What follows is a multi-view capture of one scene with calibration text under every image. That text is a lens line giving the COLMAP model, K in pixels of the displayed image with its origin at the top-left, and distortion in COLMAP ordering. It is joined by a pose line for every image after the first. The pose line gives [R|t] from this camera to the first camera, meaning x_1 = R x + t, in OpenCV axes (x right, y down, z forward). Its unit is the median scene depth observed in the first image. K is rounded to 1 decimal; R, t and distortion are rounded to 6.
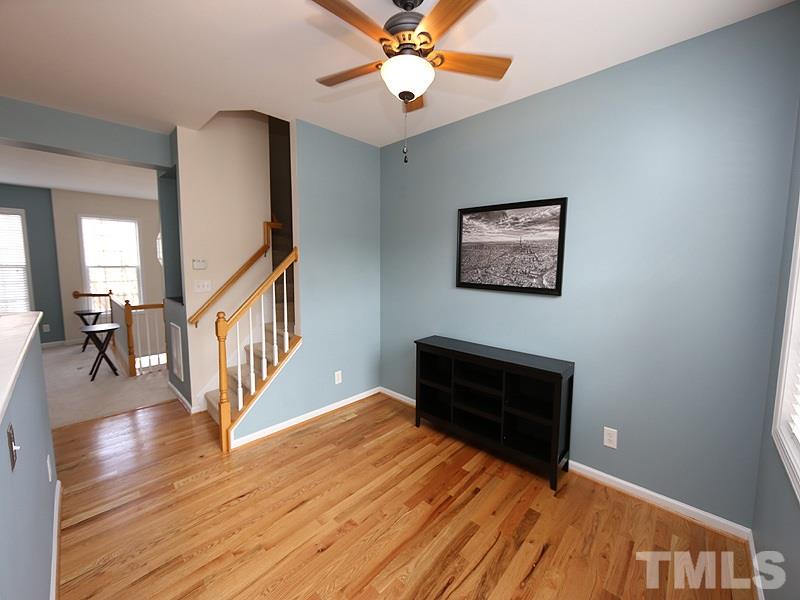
lens RADIAL K [[316.3, 0, 395.8], [0, 316.3, 288.9], [0, 0, 1]] dist [-0.008040, 0.000290]
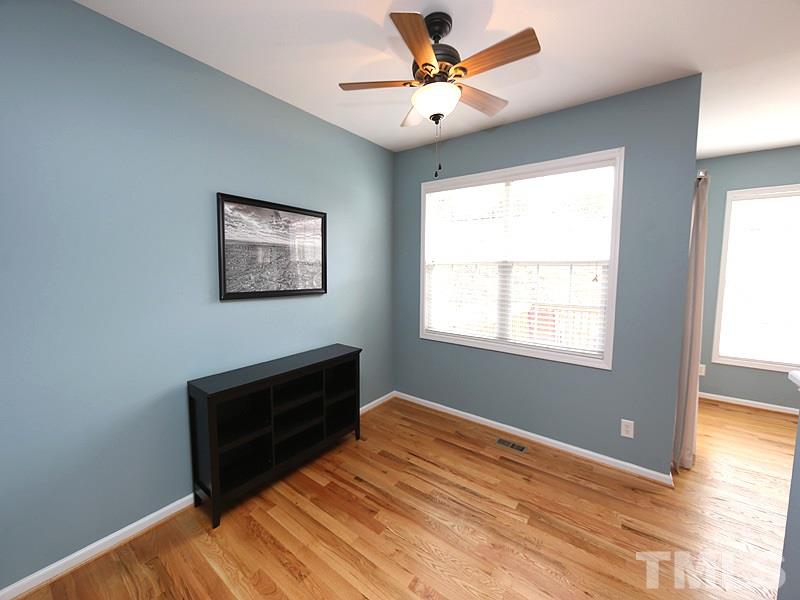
lens RADIAL K [[316.3, 0, 396.9], [0, 316.3, 289.0], [0, 0, 1]] dist [-0.008040, 0.000290]
pose [[-0.110179, -0.076332, 0.990976, -0.659844], [0.078060, 0.993302, 0.085190, -0.071690], [-0.990842, 0.086742, -0.103483, 0.788350]]
